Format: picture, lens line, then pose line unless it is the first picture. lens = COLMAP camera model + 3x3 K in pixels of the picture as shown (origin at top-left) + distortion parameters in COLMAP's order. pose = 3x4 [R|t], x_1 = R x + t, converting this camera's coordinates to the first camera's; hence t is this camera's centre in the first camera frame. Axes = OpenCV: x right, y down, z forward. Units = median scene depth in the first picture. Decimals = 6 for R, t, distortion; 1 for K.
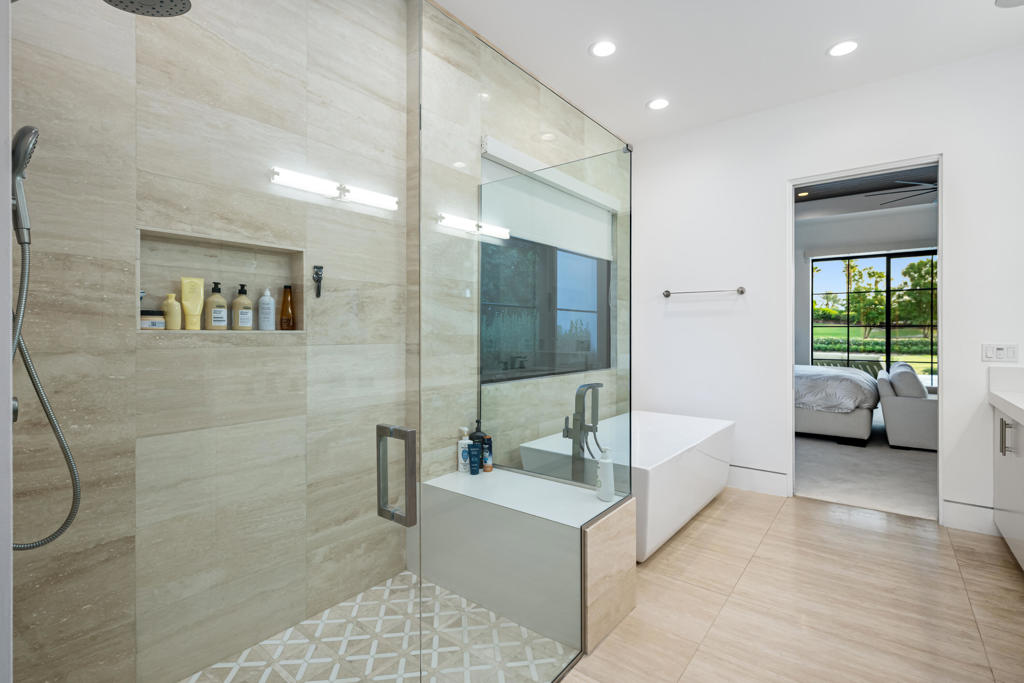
lens RADIAL K [[473.4, 0, 516.9], [0, 473.4, 333.5], [0, 0, 1]] dist [0.000454, 0.000774]
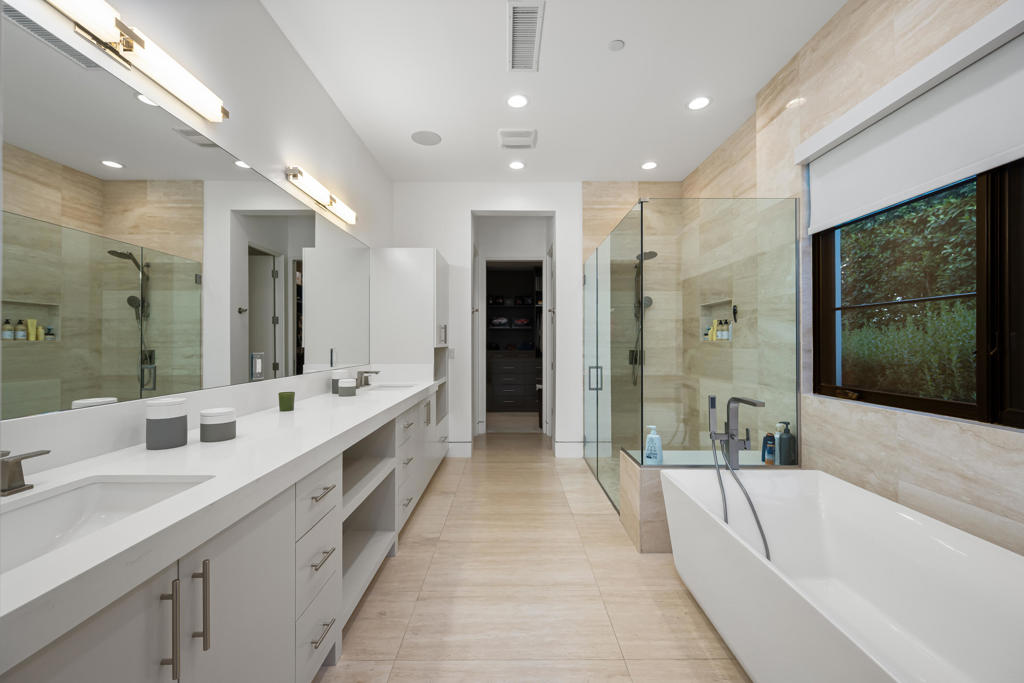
lens RADIAL K [[412.2, 0, 512.0], [0, 412.2, 341.5], [0, 0, 1]] dist [-0.000605, -0.000074]
pose [[-0.788821, -0.003618, -0.614612, 1.175293], [-0.003415, 0.999993, -0.001504, 0.003537], [0.614613, 0.000913, -0.788828, 1.615656]]
